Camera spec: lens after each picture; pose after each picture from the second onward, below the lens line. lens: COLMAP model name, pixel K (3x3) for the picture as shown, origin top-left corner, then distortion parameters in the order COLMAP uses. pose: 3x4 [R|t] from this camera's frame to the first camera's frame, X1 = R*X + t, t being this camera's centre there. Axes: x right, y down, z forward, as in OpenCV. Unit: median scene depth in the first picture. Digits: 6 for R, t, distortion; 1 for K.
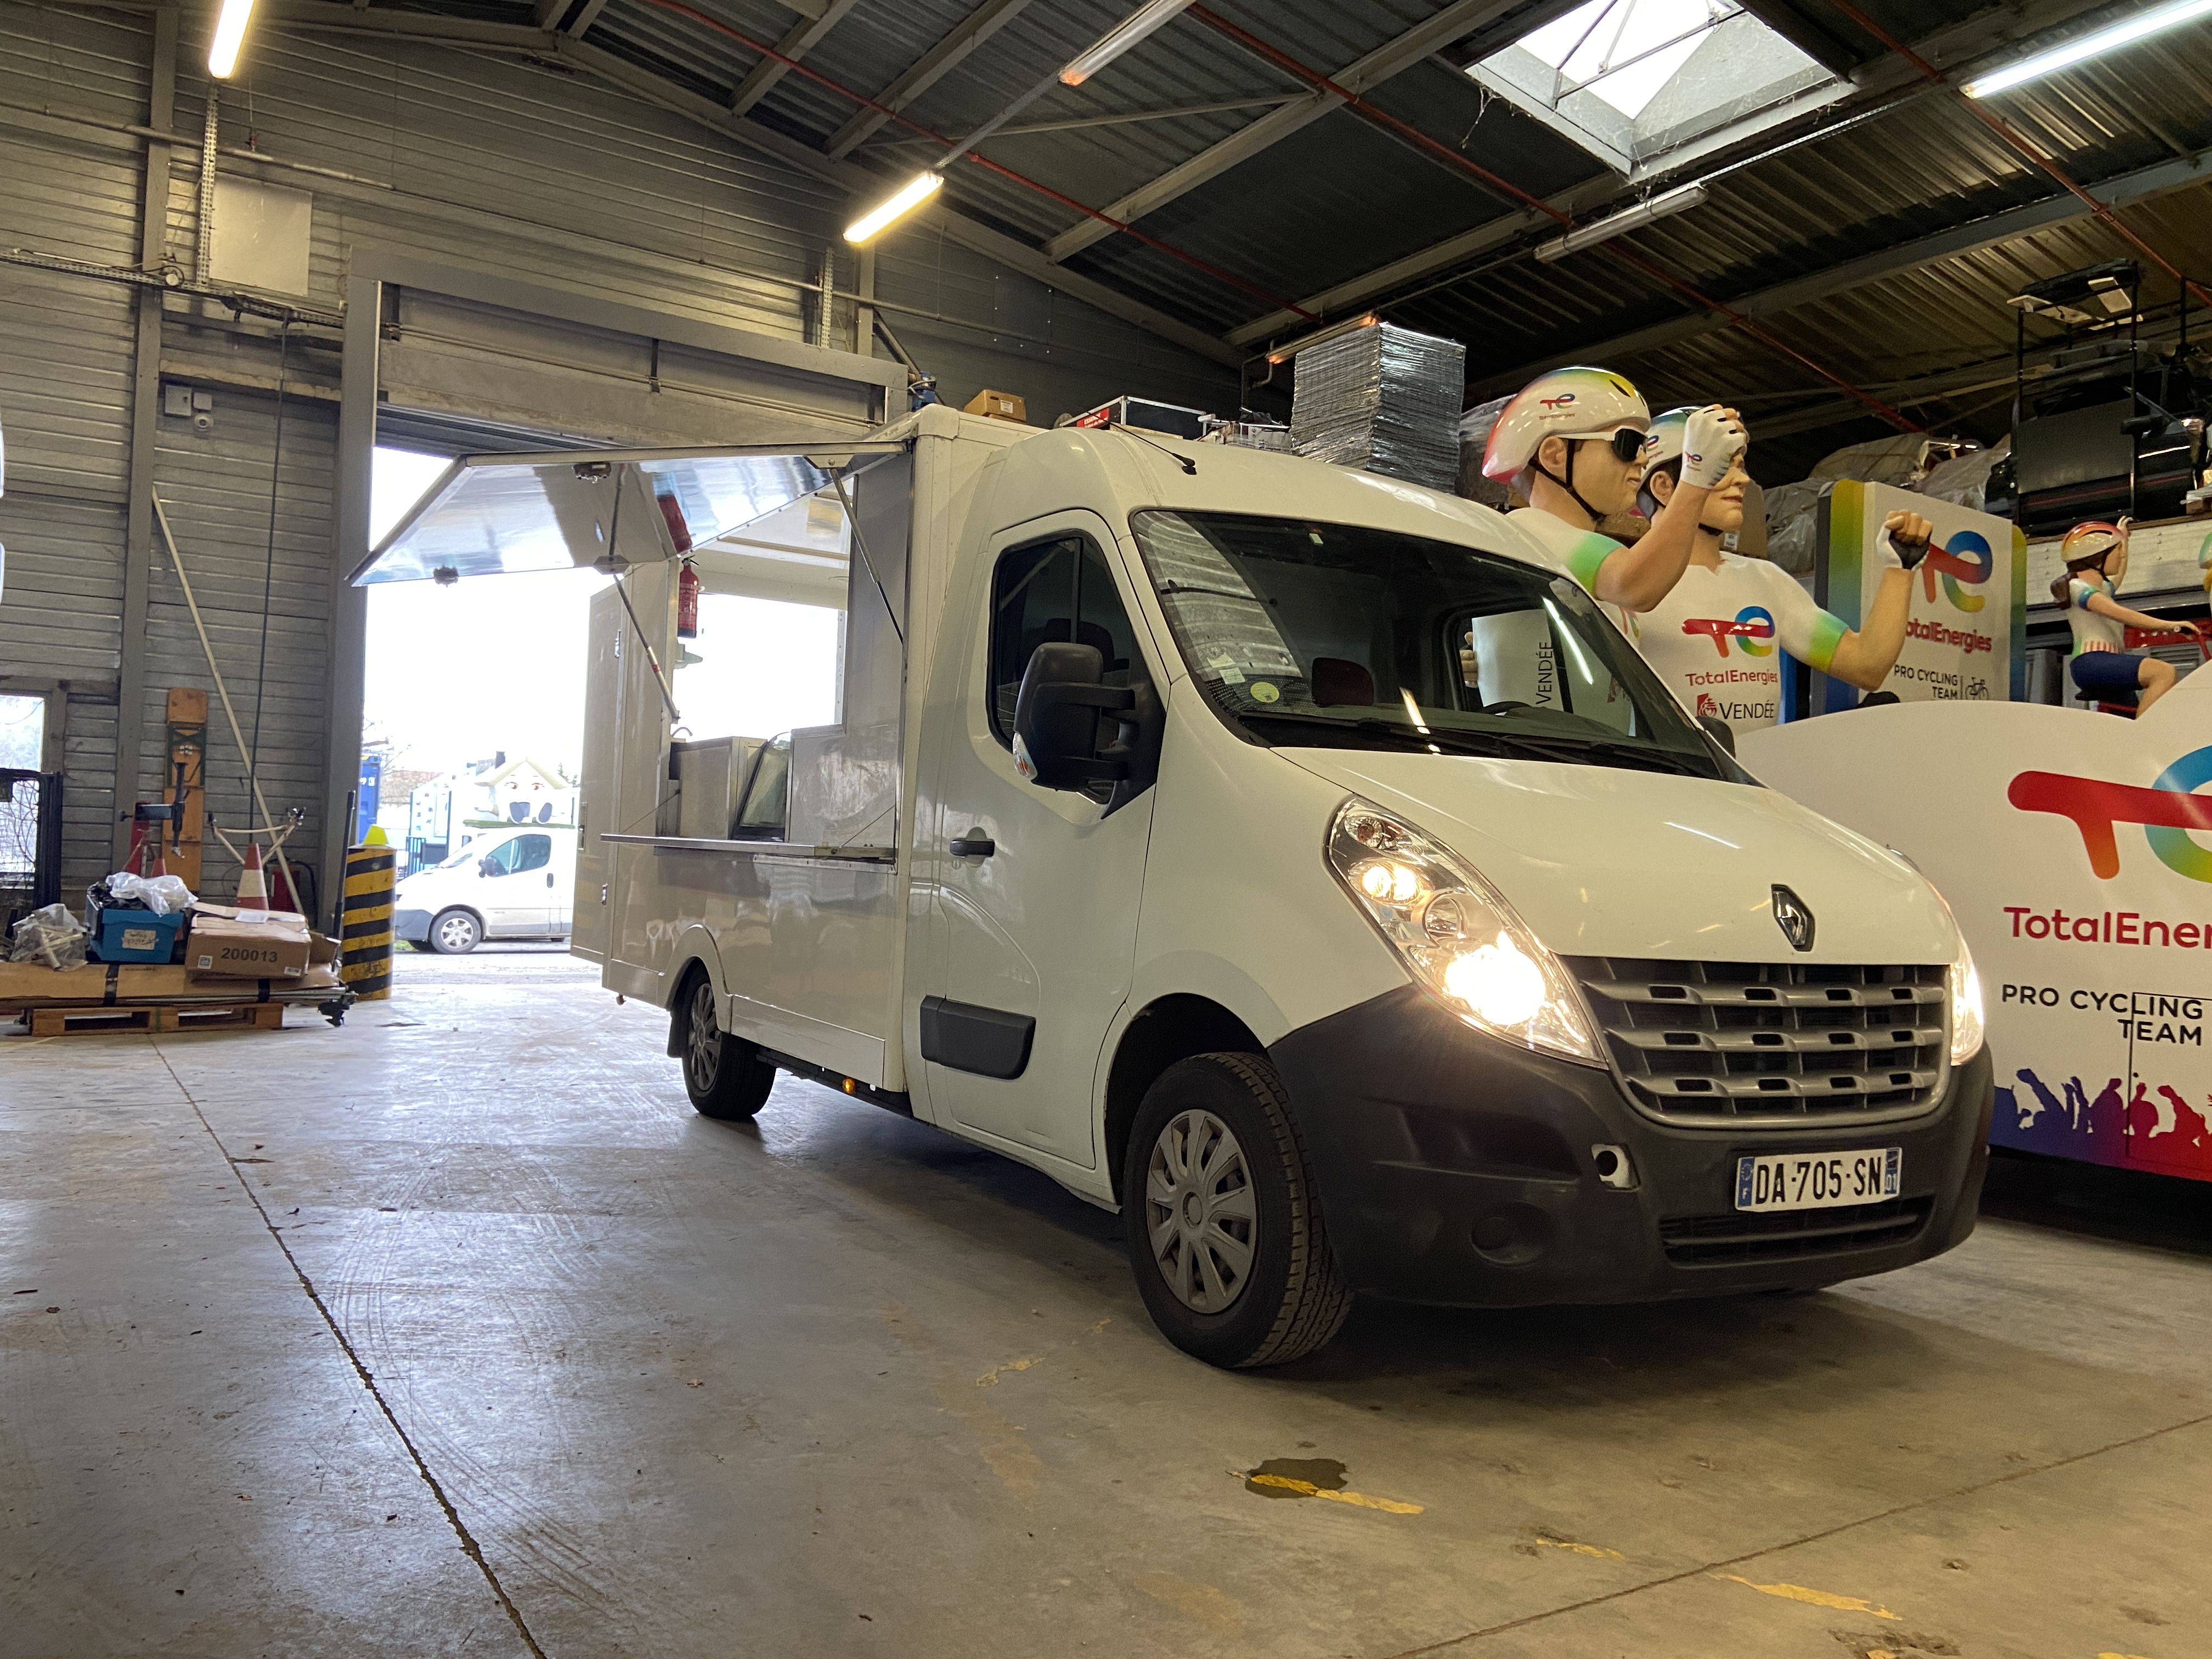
lens RADIAL K [[1662.9, 0, 1095.4], [0, 1662.9, 820.9], [0, 0, 1]] dist [0.119192, -0.139867]
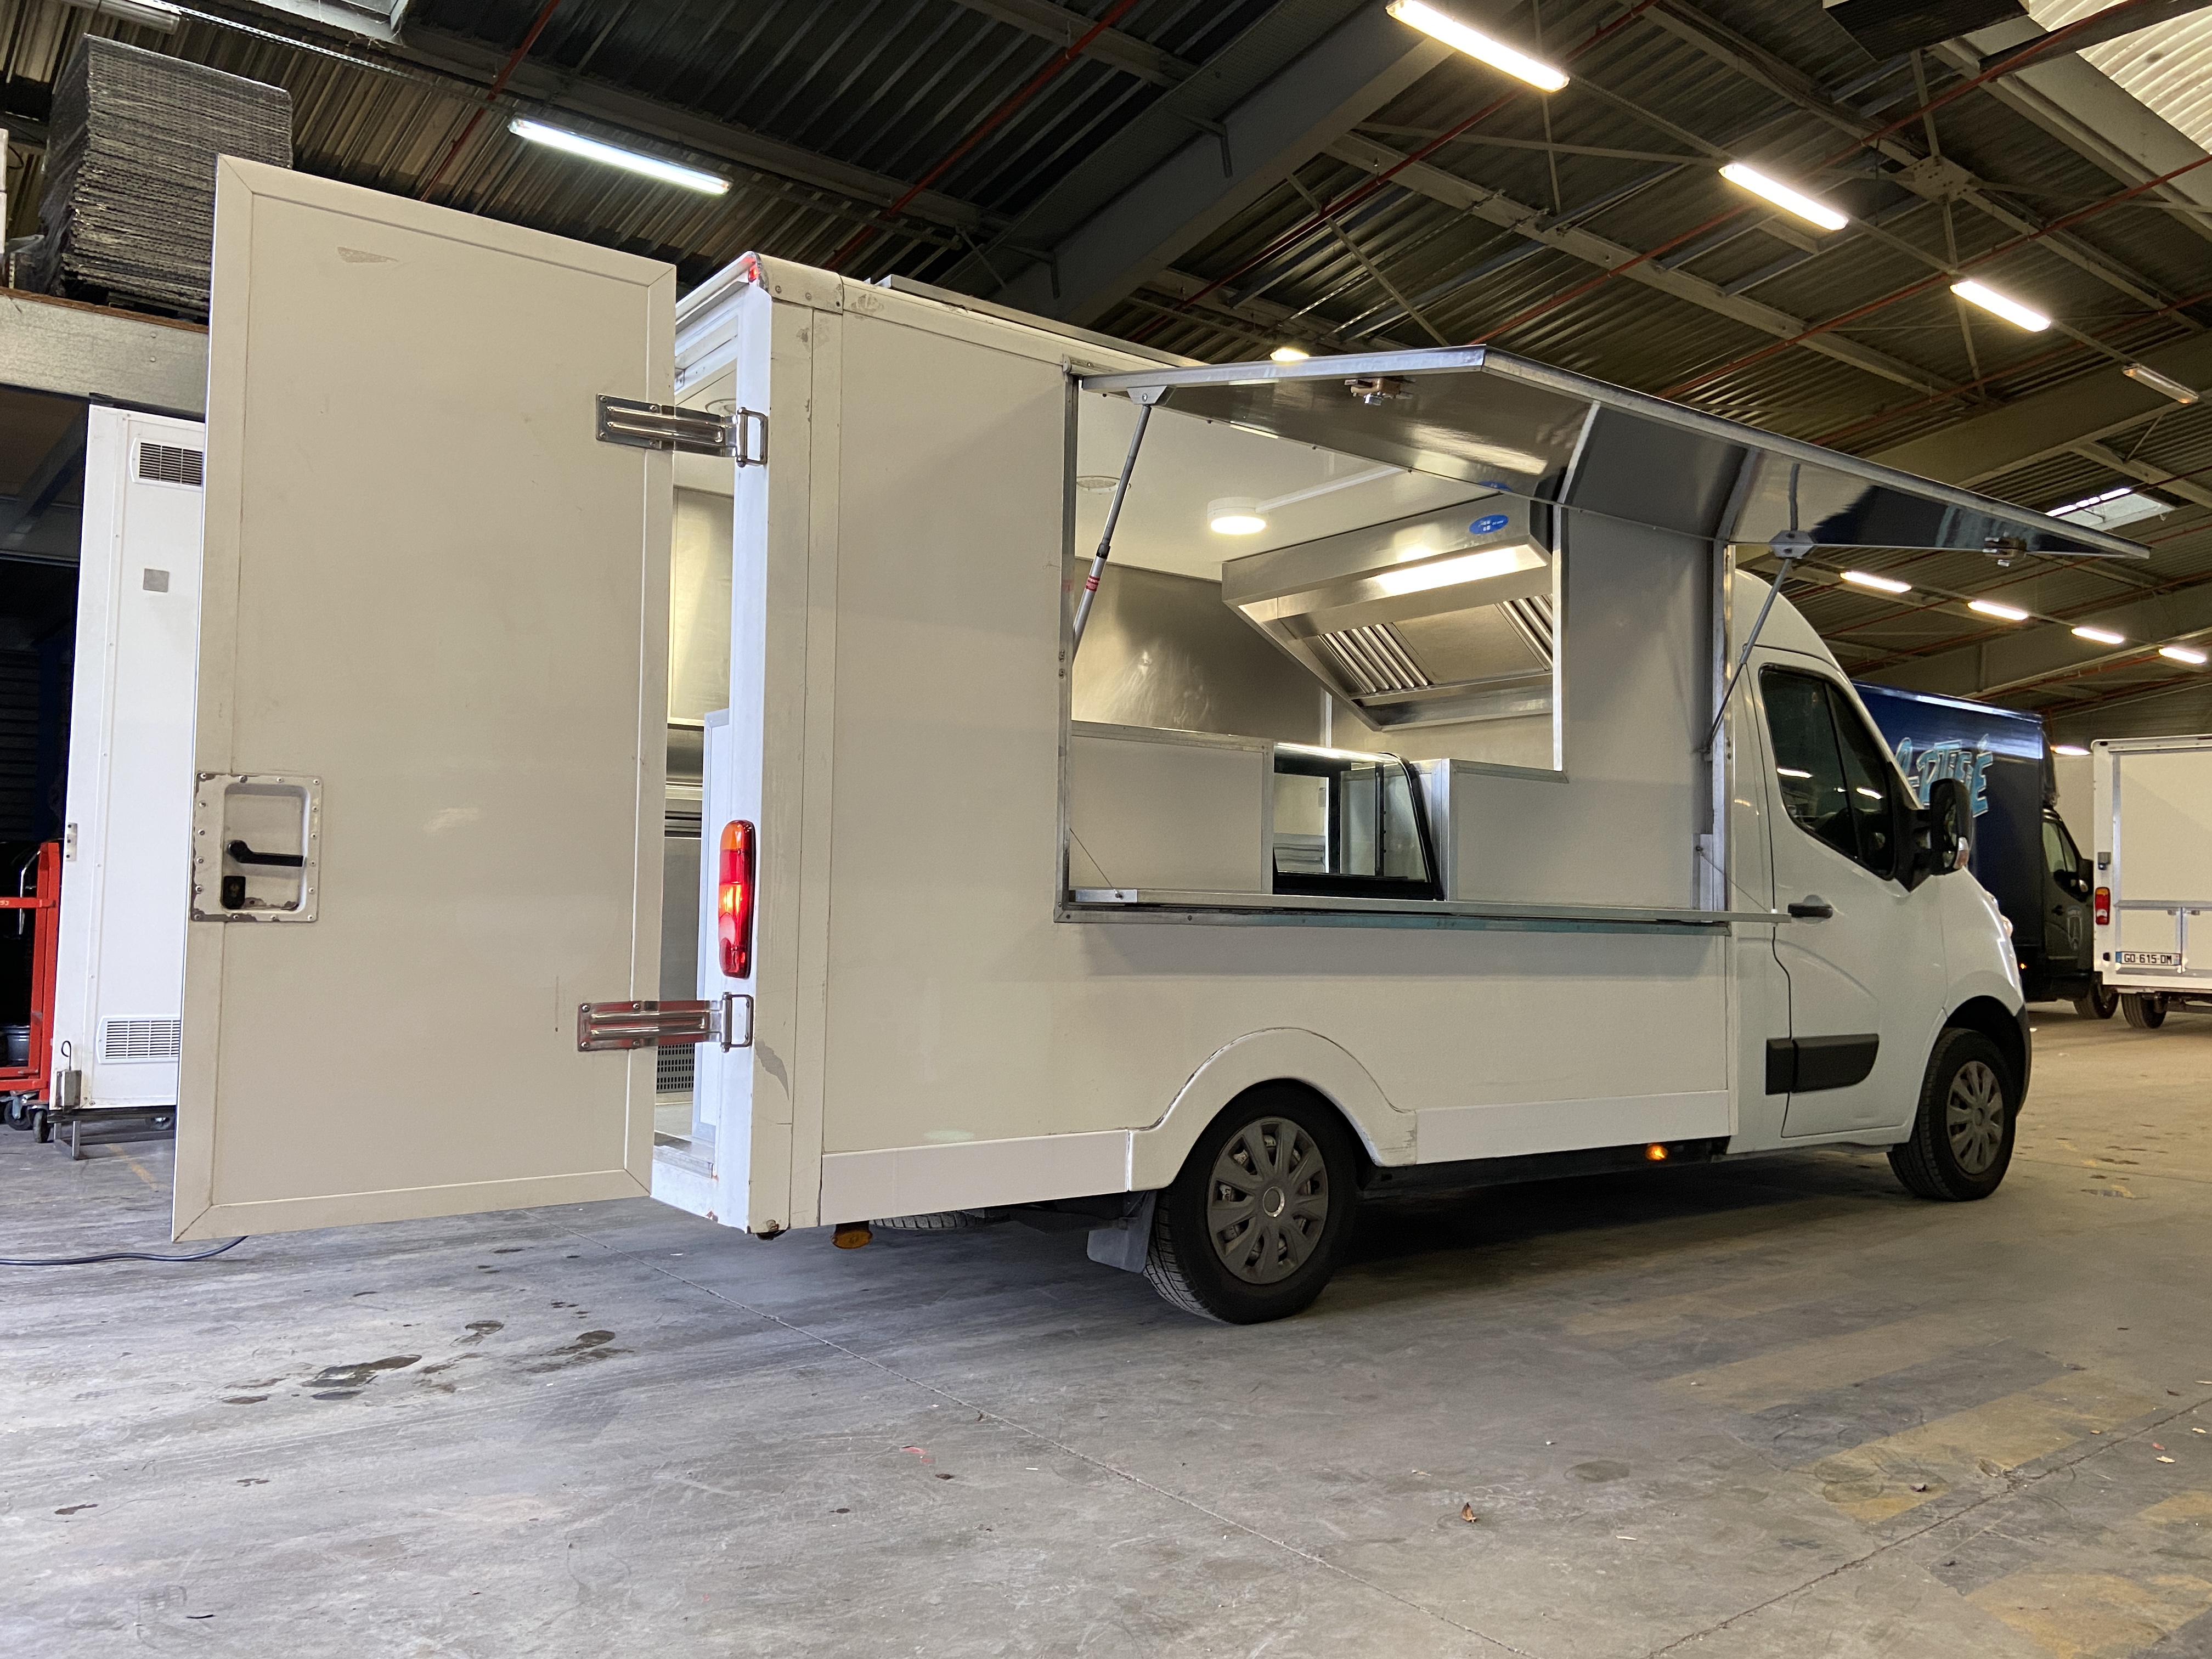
lens RADIAL K [[1662.9, 0, 1095.4], [0, 1662.9, 820.9], [0, 0, 1]] dist [0.119192, -0.139867]
pose [[-0.134700, 0.010155, 0.990834, -1.448885], [-0.050561, 0.998574, -0.017108, -0.003273], [-0.989596, -0.052402, -0.133995, 1.971405]]
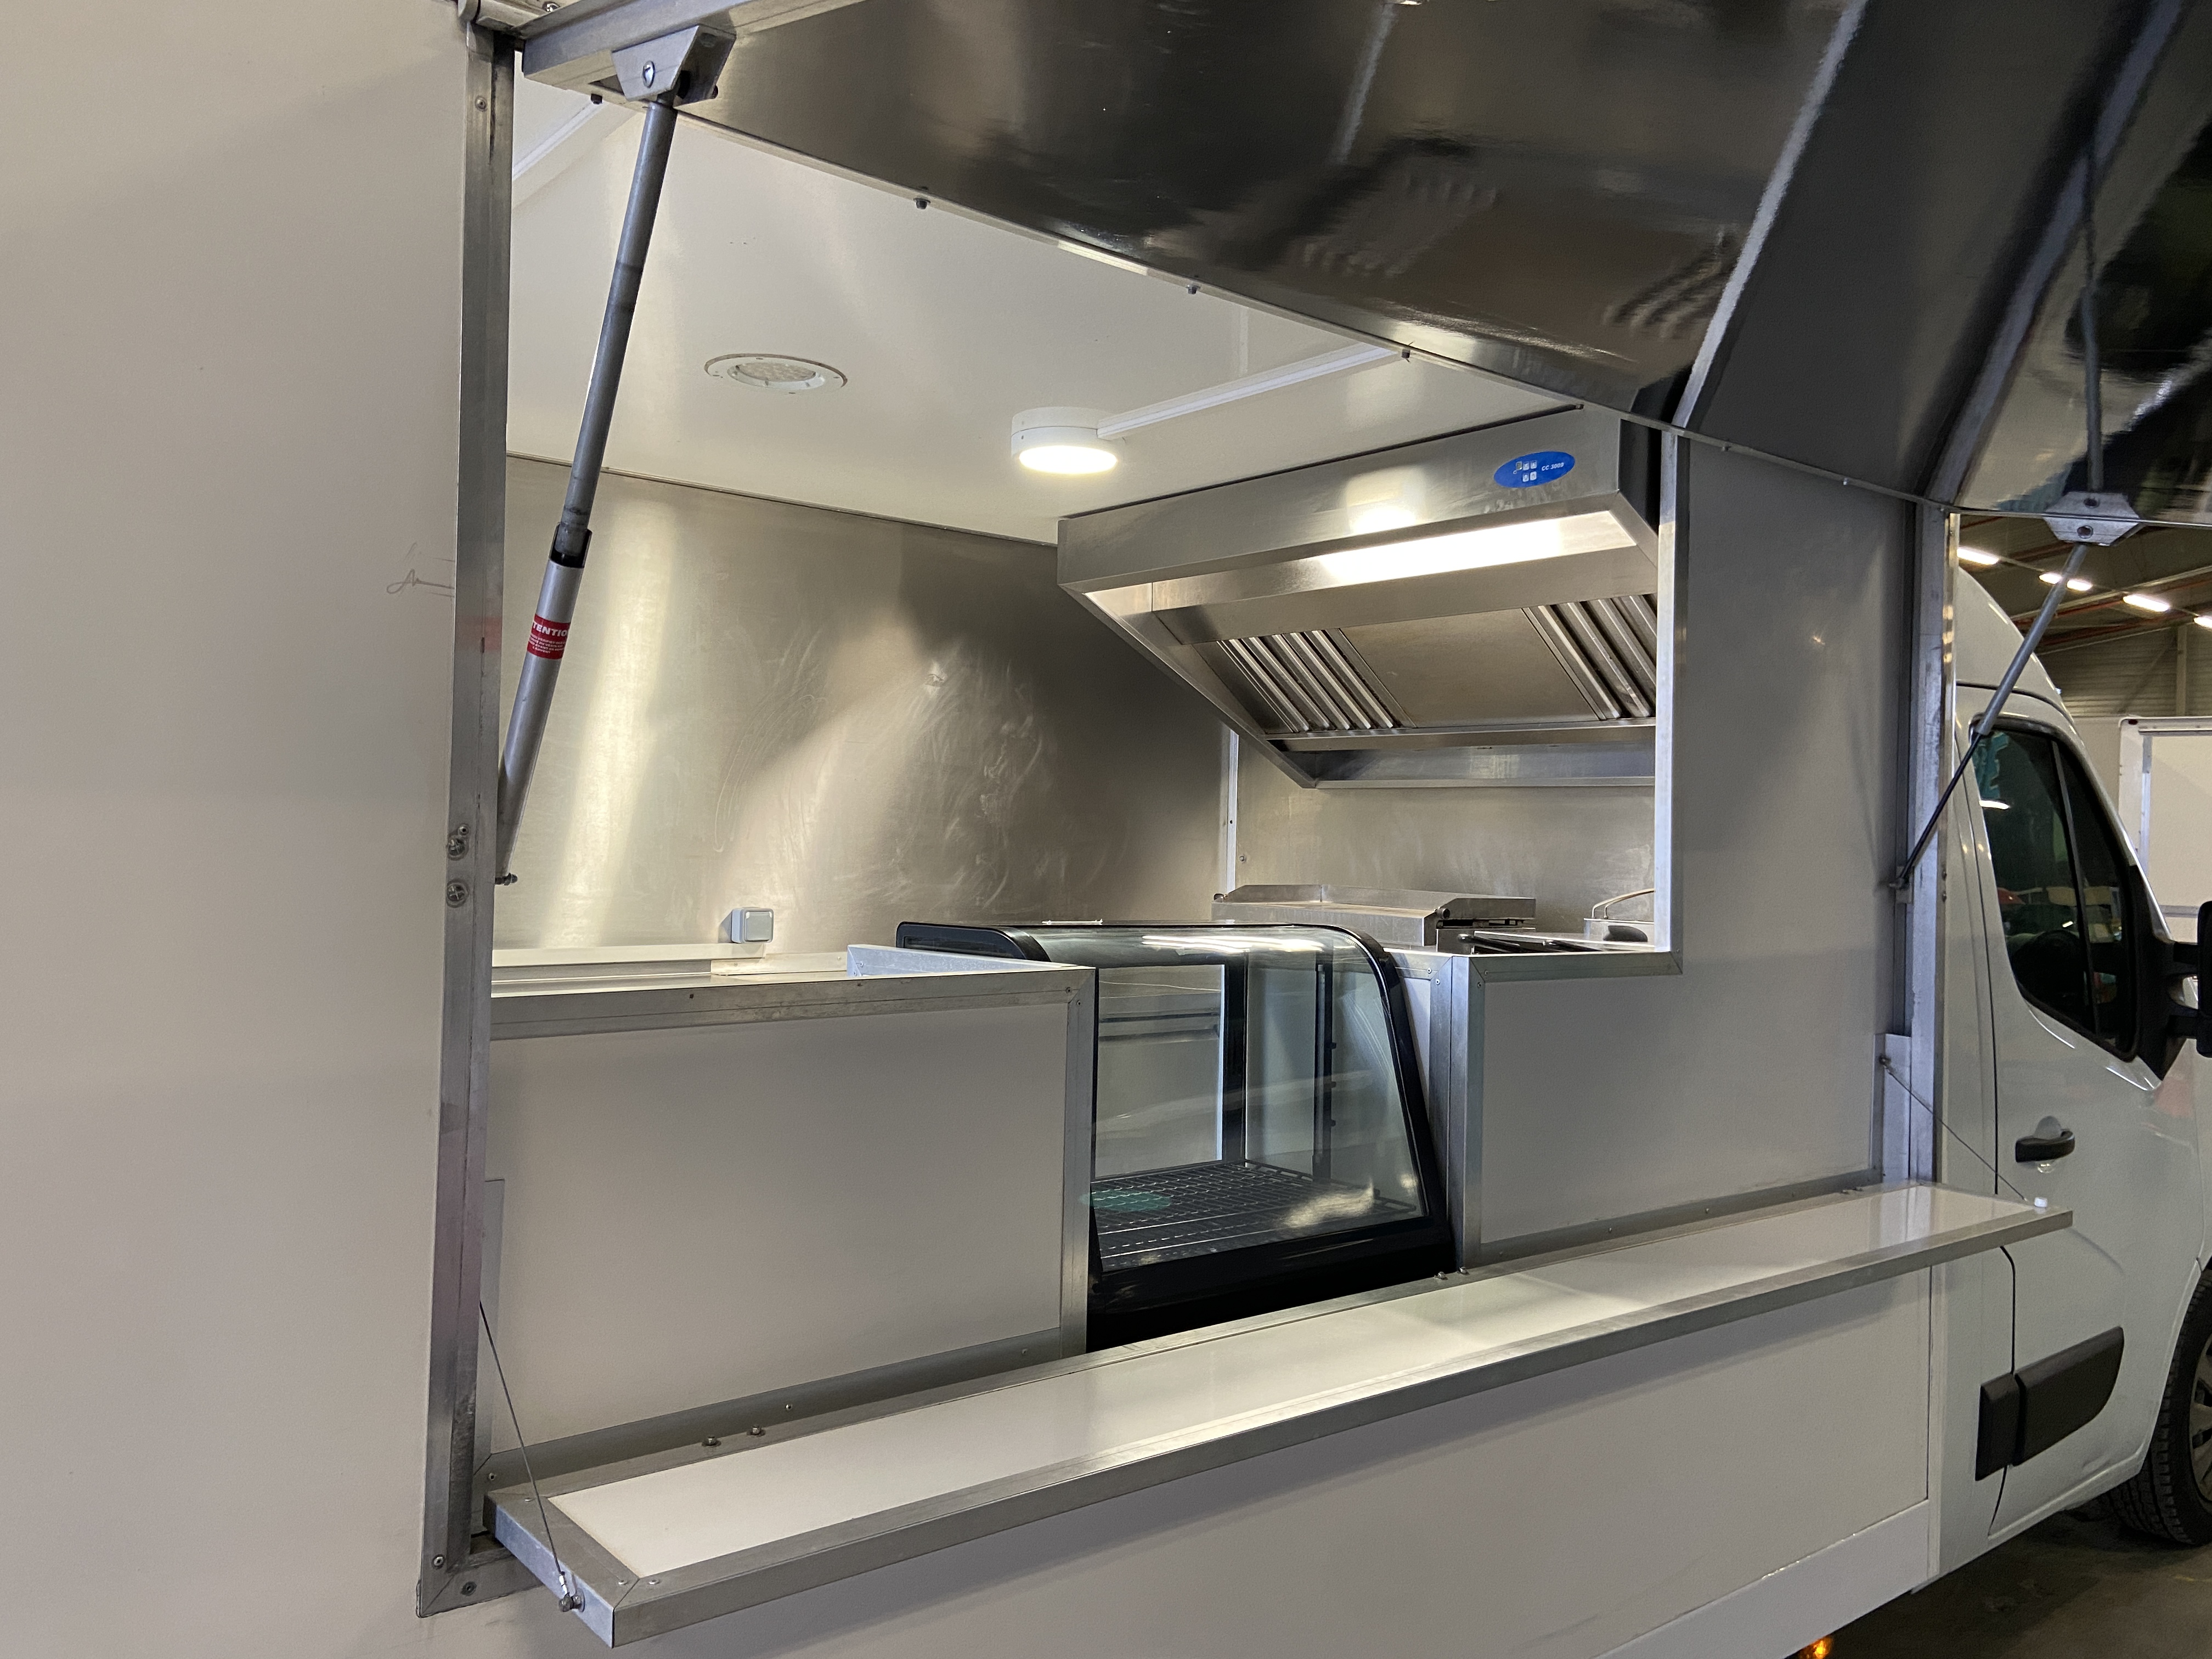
lens RADIAL K [[1662.9, 0, 1095.4], [0, 1662.9, 820.9], [0, 0, 1]] dist [0.119192, -0.139867]
pose [[-0.185099, -0.040064, 0.981903, -0.831571], [-0.060867, 0.997718, 0.029235, -0.140803], [-0.980833, -0.054354, -0.187115, 1.798533]]
